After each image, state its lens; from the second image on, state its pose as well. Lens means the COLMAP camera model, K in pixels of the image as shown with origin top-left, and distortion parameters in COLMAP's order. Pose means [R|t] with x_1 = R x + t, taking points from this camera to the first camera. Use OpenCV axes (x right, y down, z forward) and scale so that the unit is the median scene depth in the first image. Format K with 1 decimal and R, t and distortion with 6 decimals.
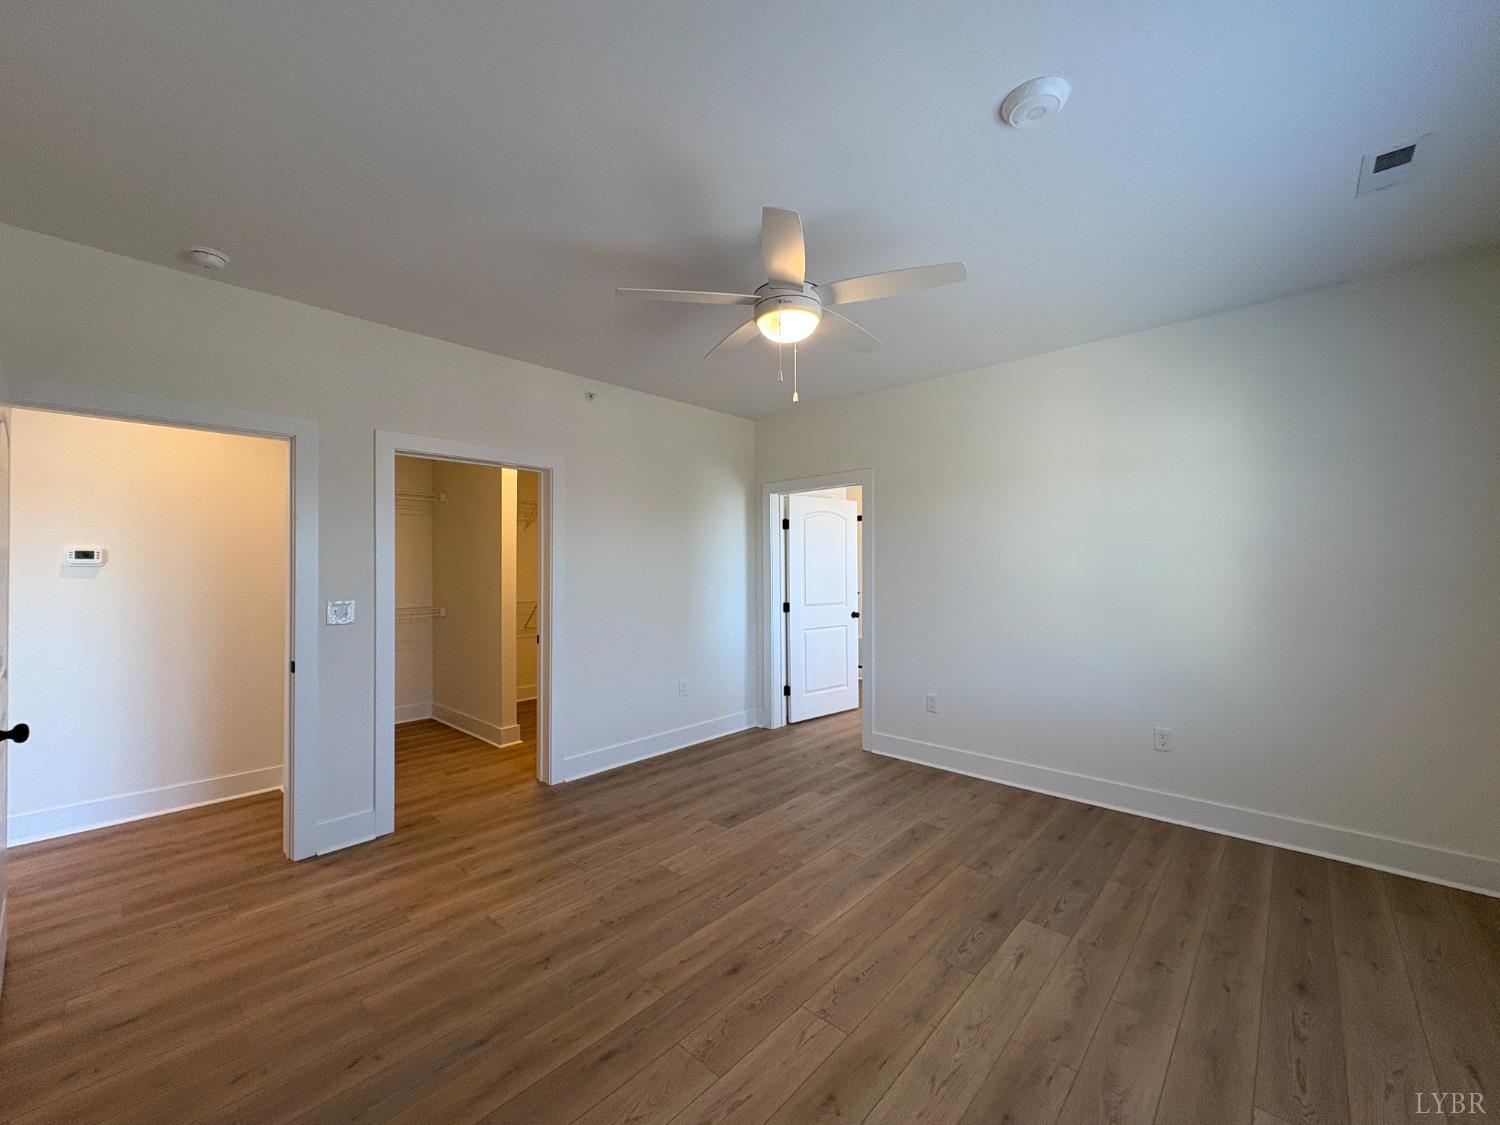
lens RADIAL K [[595.9, 0, 750.0], [0, 595.9, 562.5], [0, 0, 1]] dist [0.001177, 0.000297]
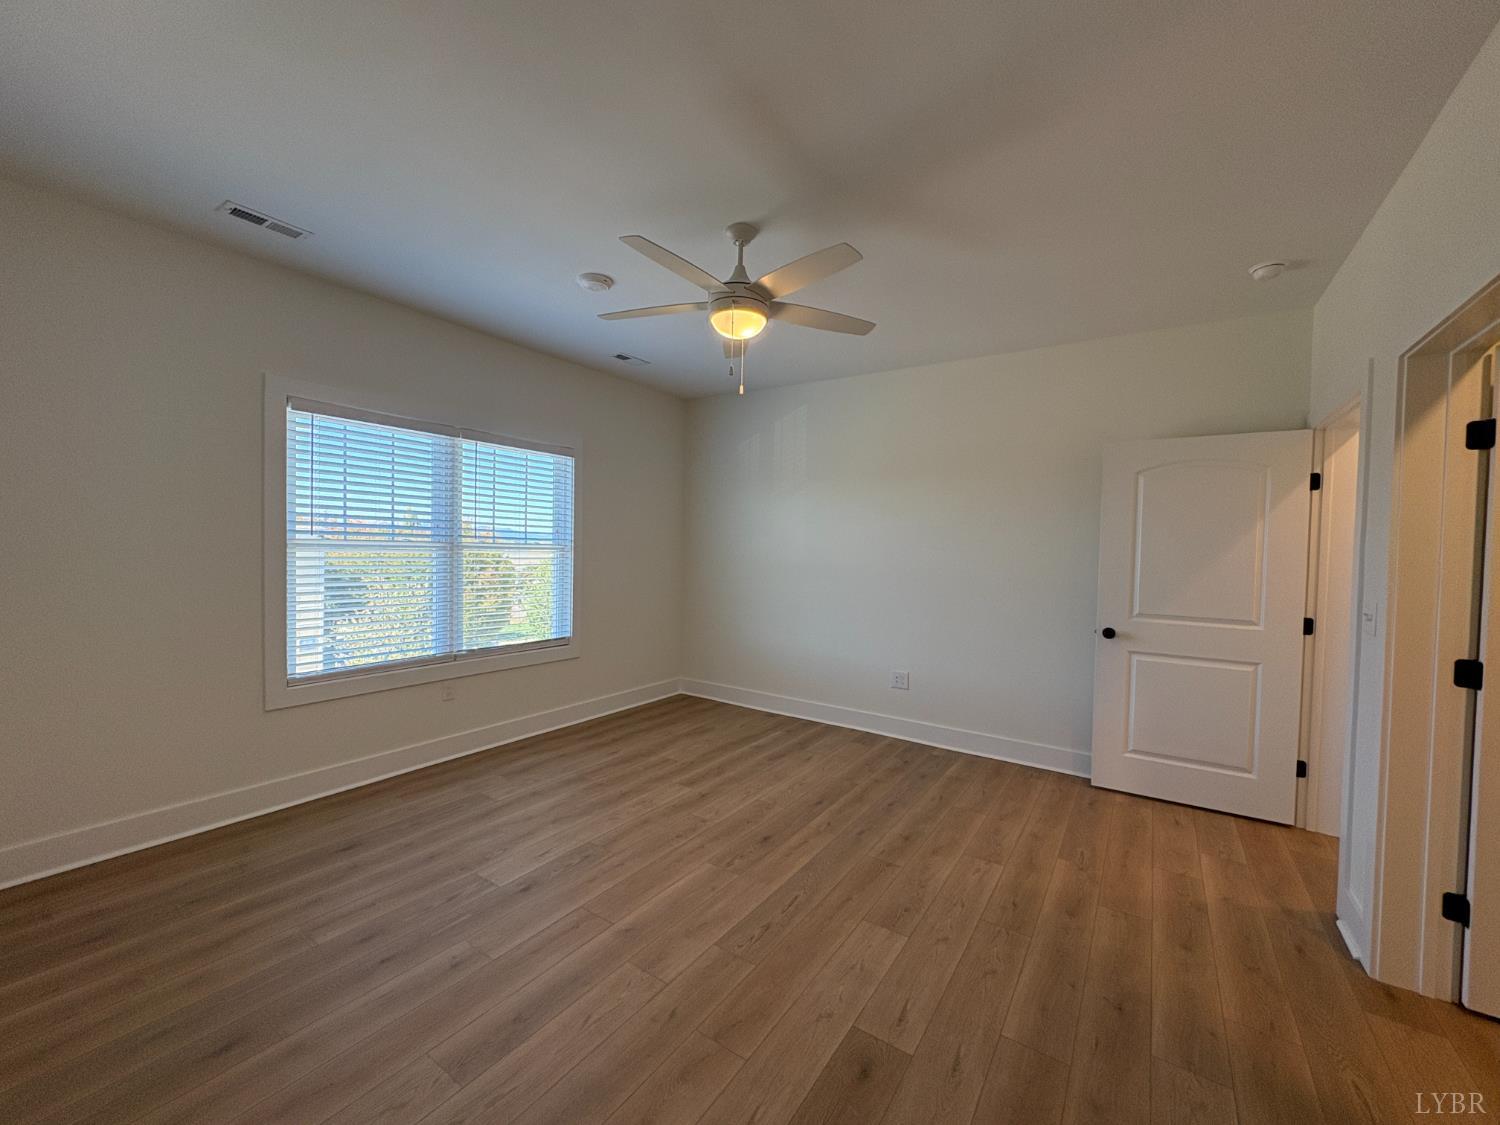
lens RADIAL K [[595.9, 0, 750.0], [0, 595.9, 562.5], [0, 0, 1]] dist [0.001177, 0.000297]
pose [[-0.989317, -0.014149, -0.145095, 0.187851], [-0.016486, 0.999753, 0.014914, 0.026638], [0.144848, 0.017147, -0.989305, 2.007029]]
